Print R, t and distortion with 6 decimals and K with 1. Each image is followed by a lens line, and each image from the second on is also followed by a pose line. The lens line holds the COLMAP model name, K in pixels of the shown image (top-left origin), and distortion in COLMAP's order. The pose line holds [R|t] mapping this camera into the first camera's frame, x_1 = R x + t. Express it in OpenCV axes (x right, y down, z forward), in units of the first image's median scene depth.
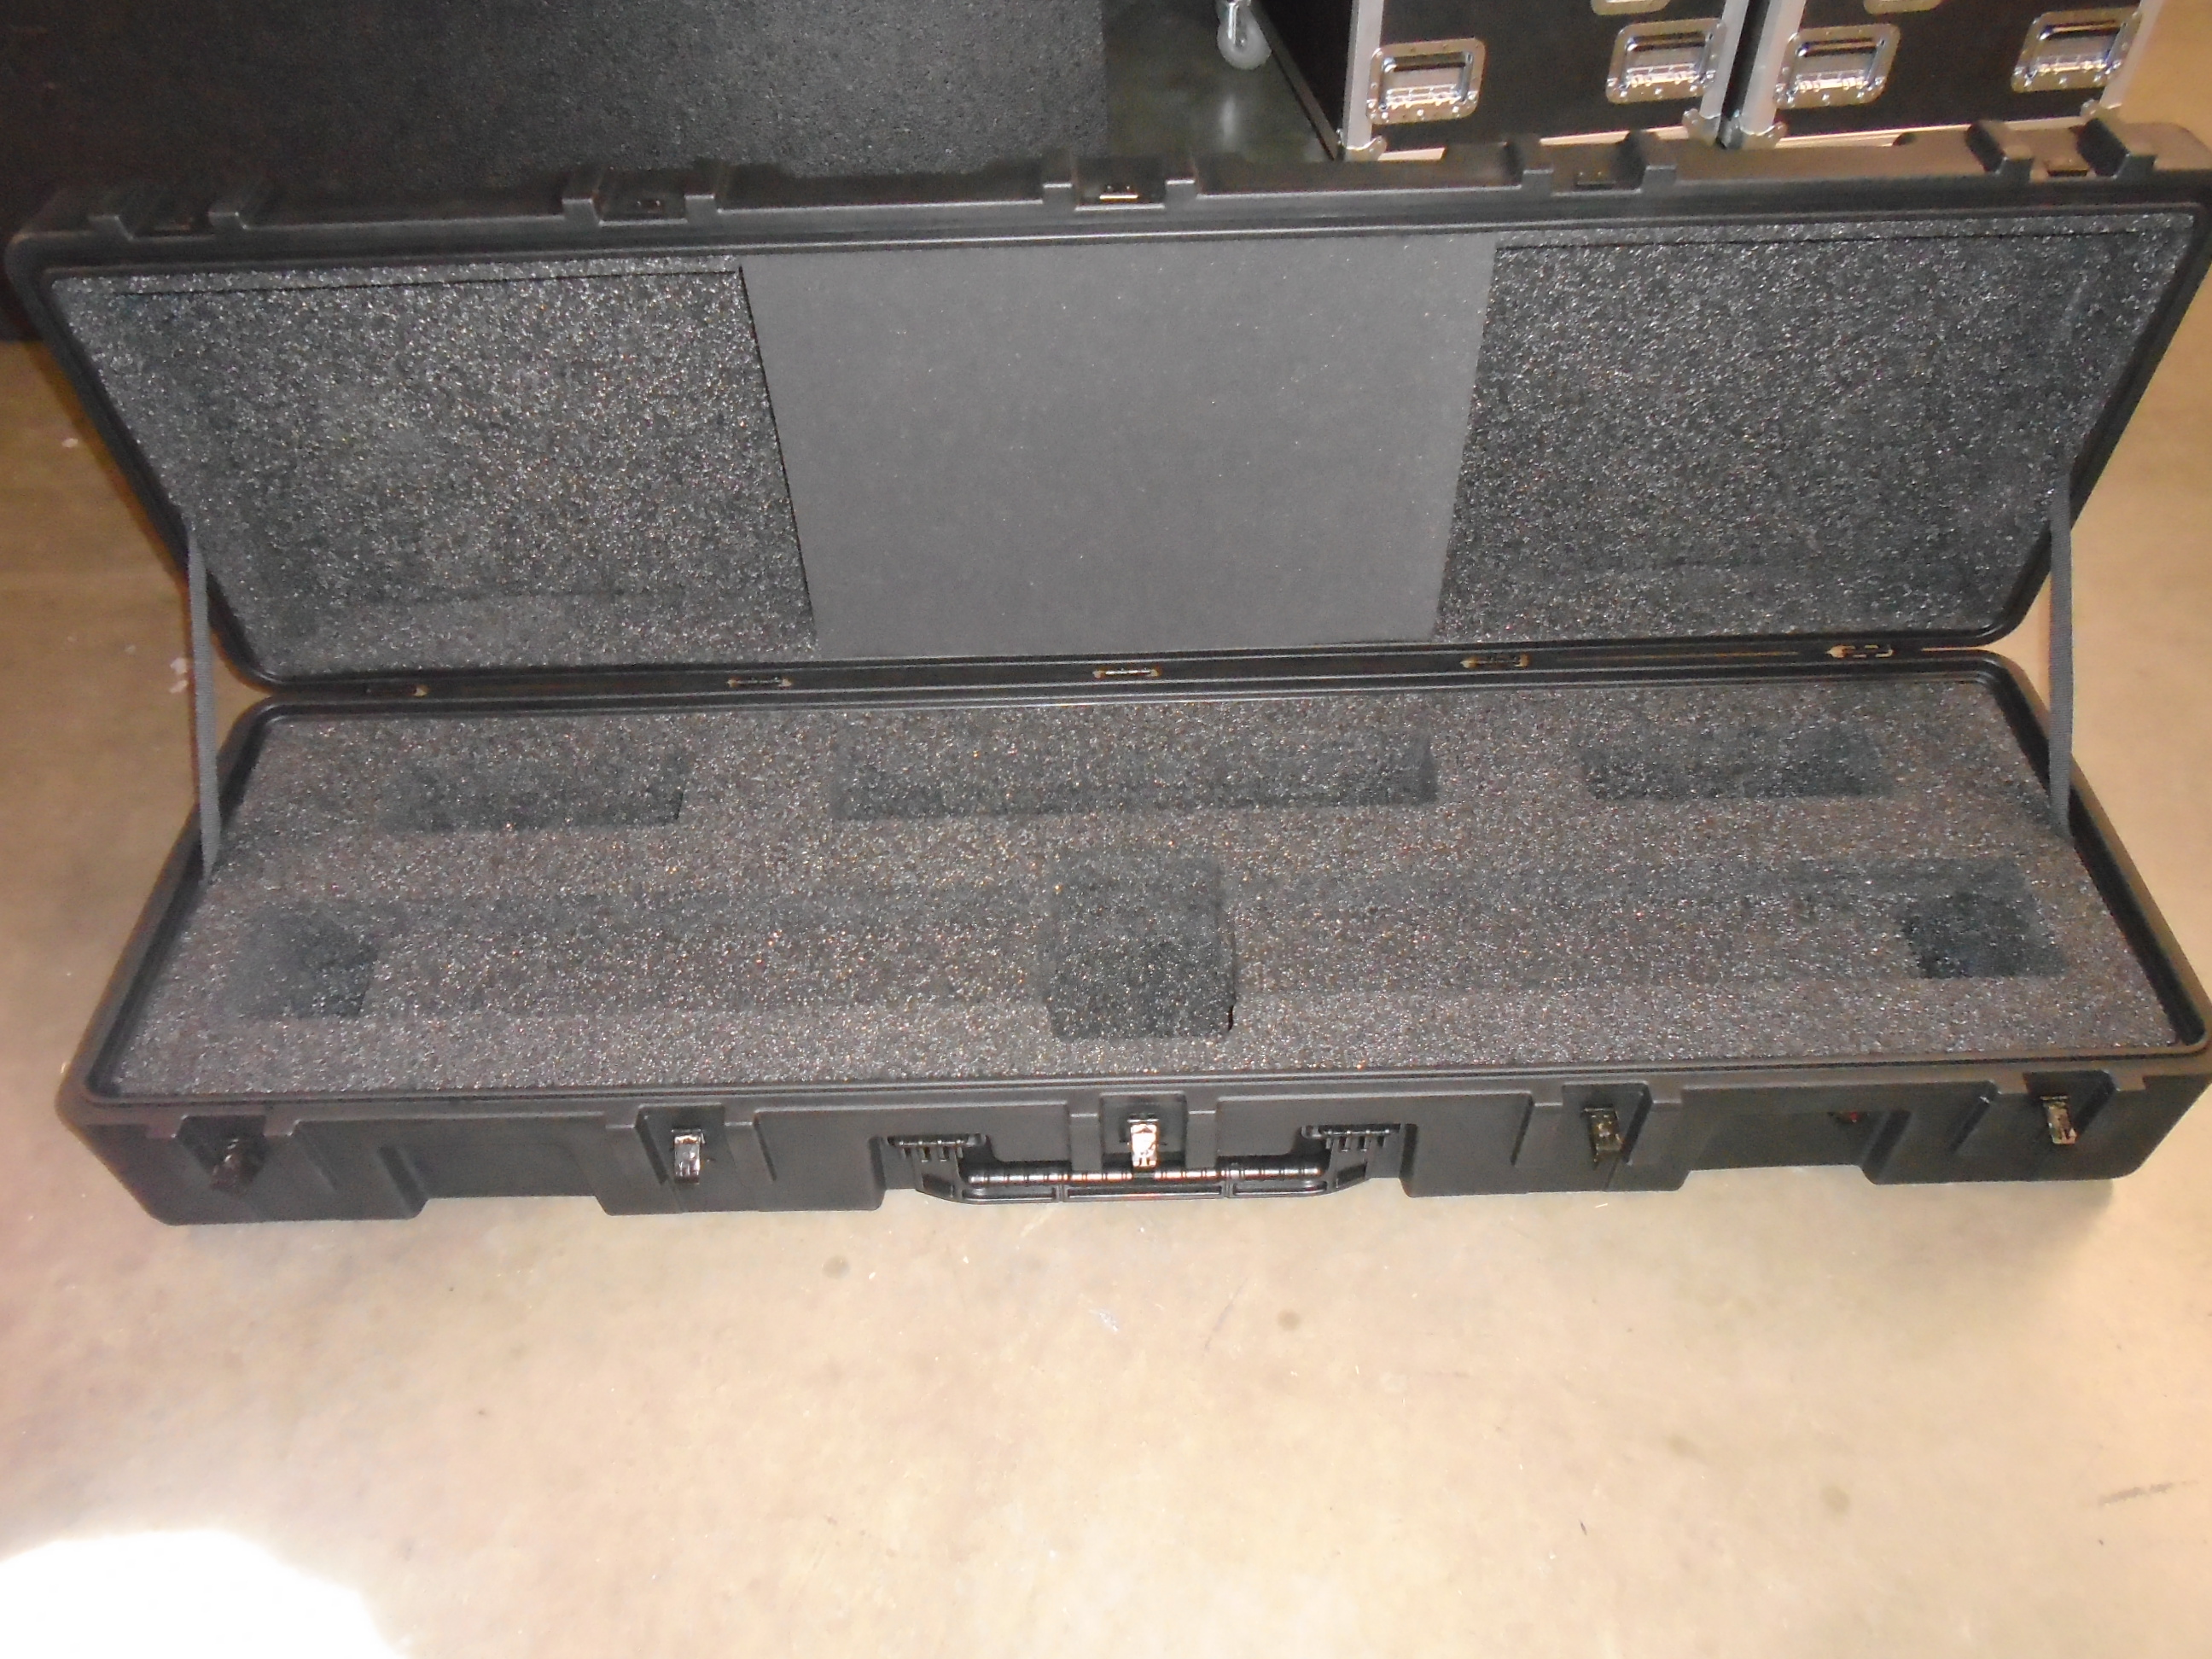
lens RADIAL K [[1695.3, 0, 1106.0], [0, 1695.3, 829.5], [0, 0, 1]] dist [0.037060, 0.001673]
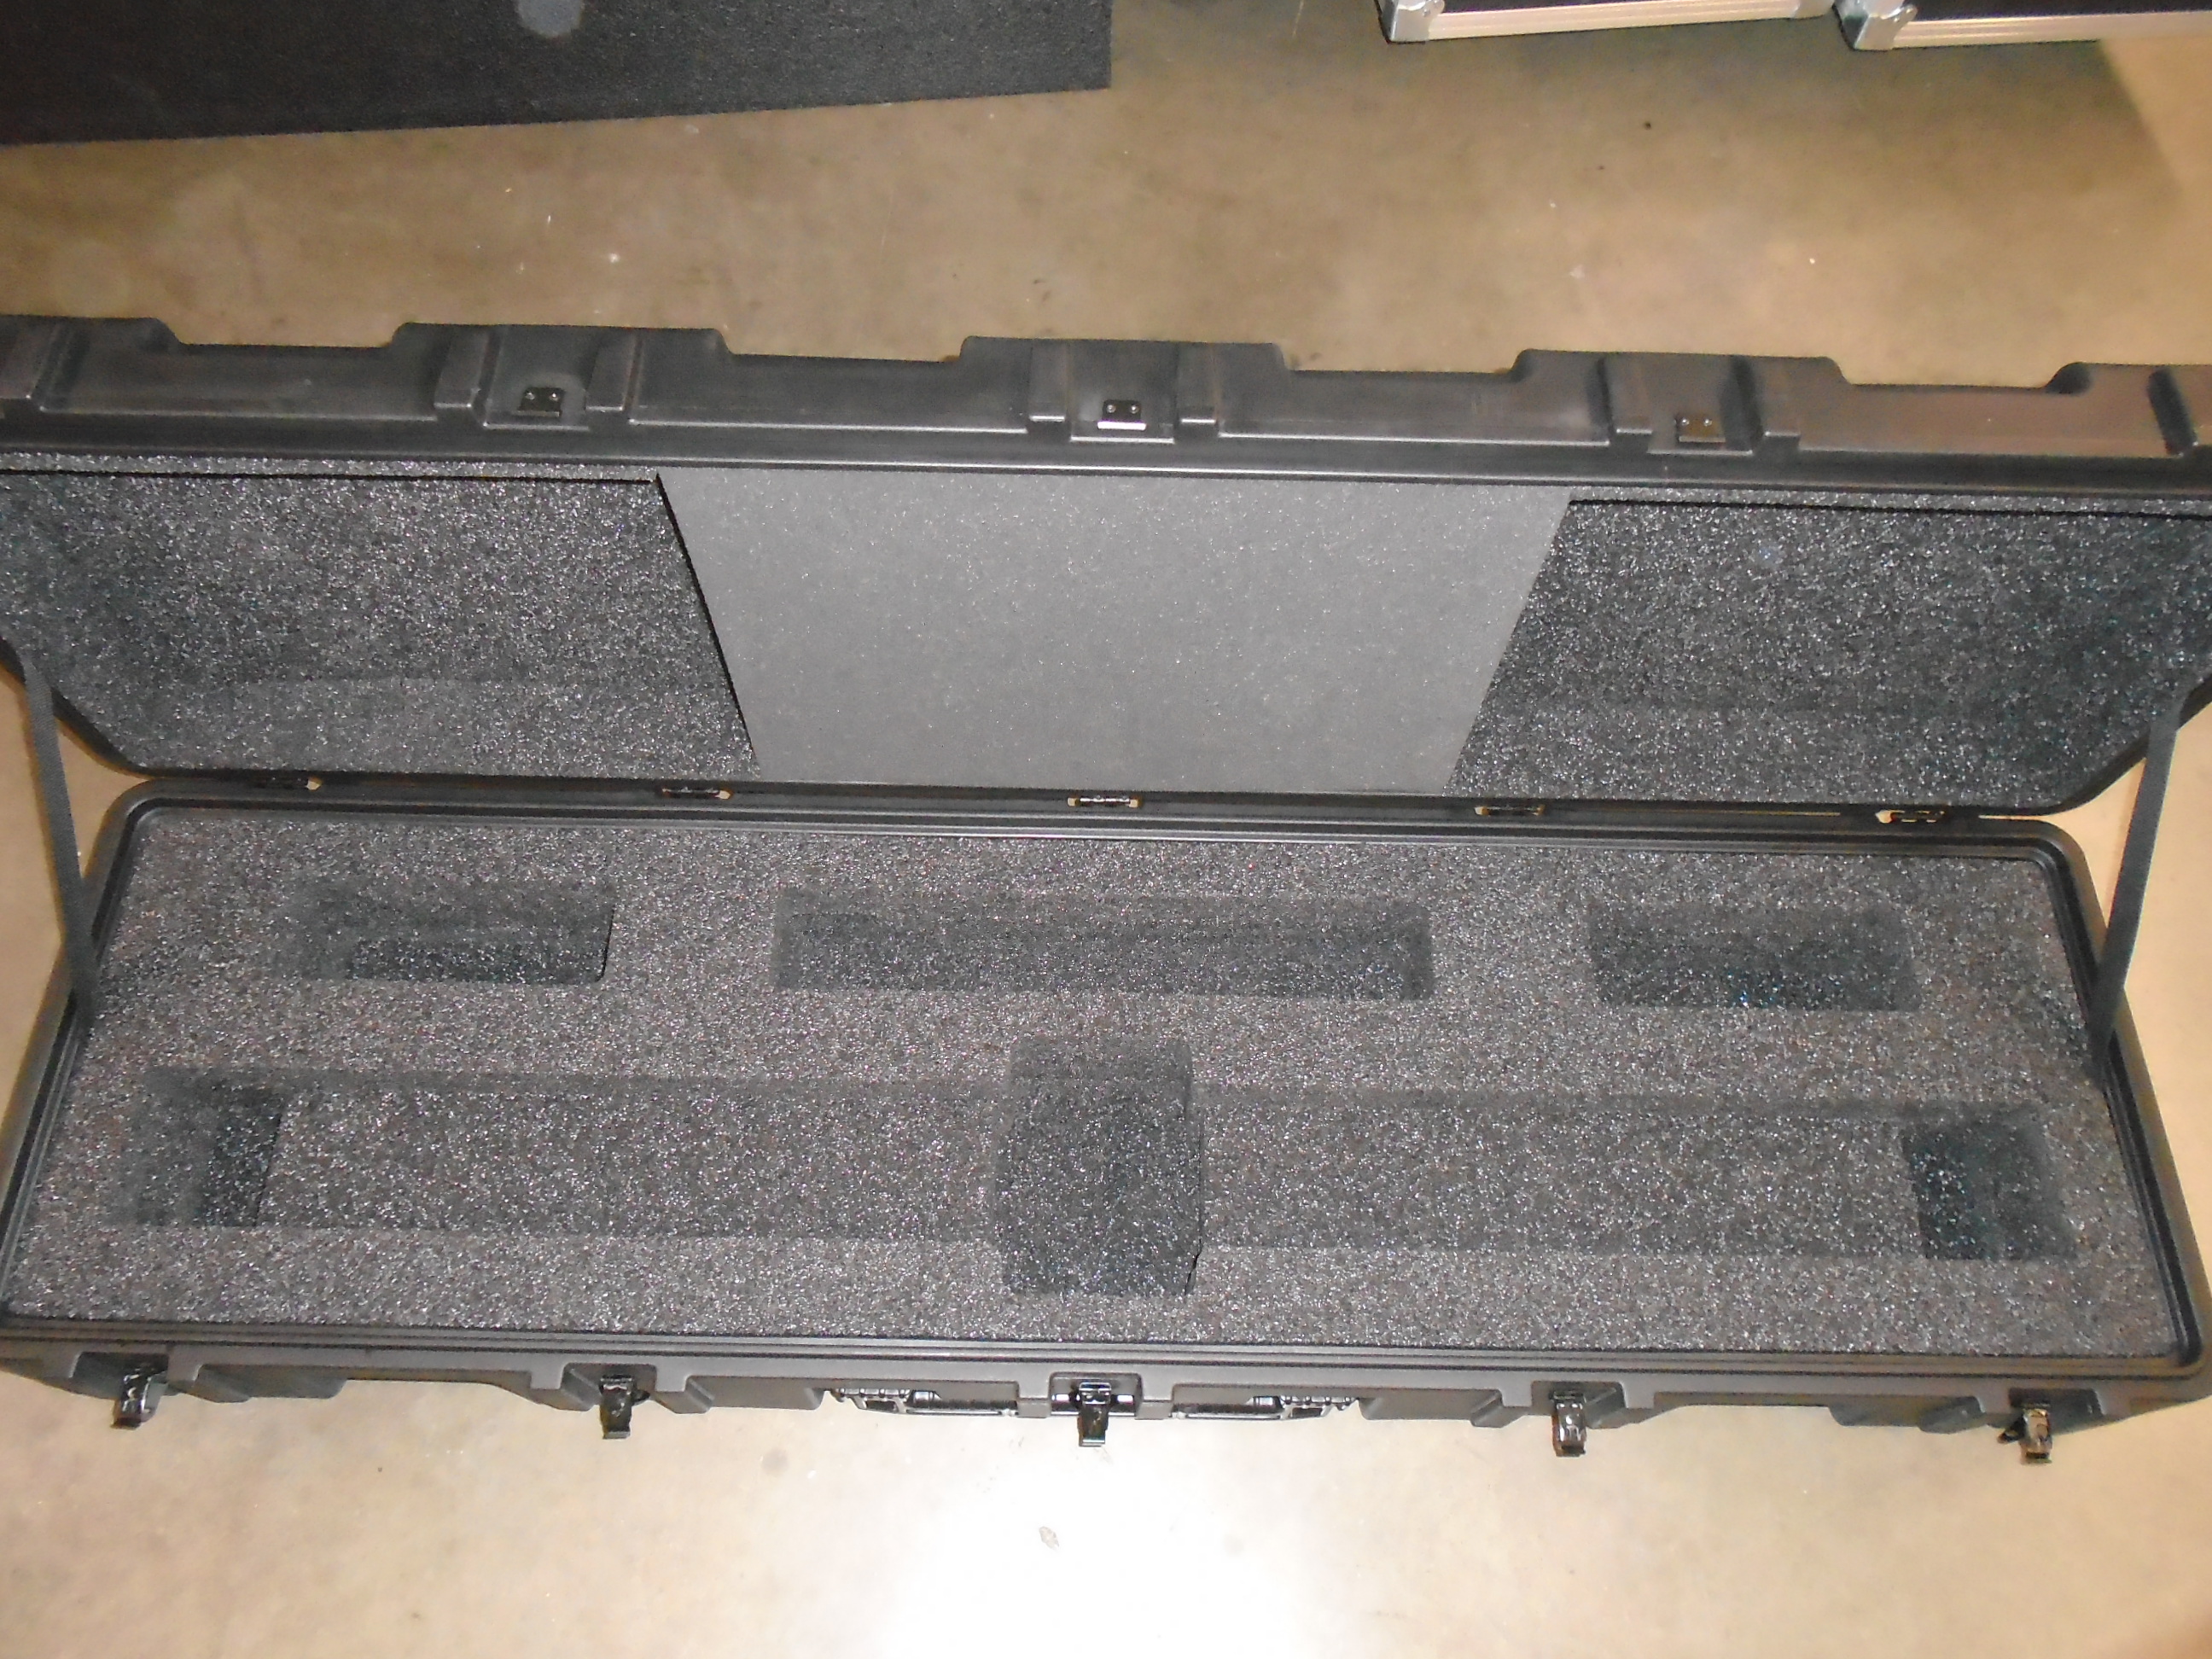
lens RADIAL K [[1726.7, 0, 1106.0], [0, 1726.7, 829.5], [0, 0, 1]] dist [0.026966, 0.002062]
pose [[0.998668, 0.044869, 0.025468, -0.010528], [-0.050054, 0.962271, 0.267448, -0.367372], [-0.012507, -0.268366, 0.963236, 0.135575]]
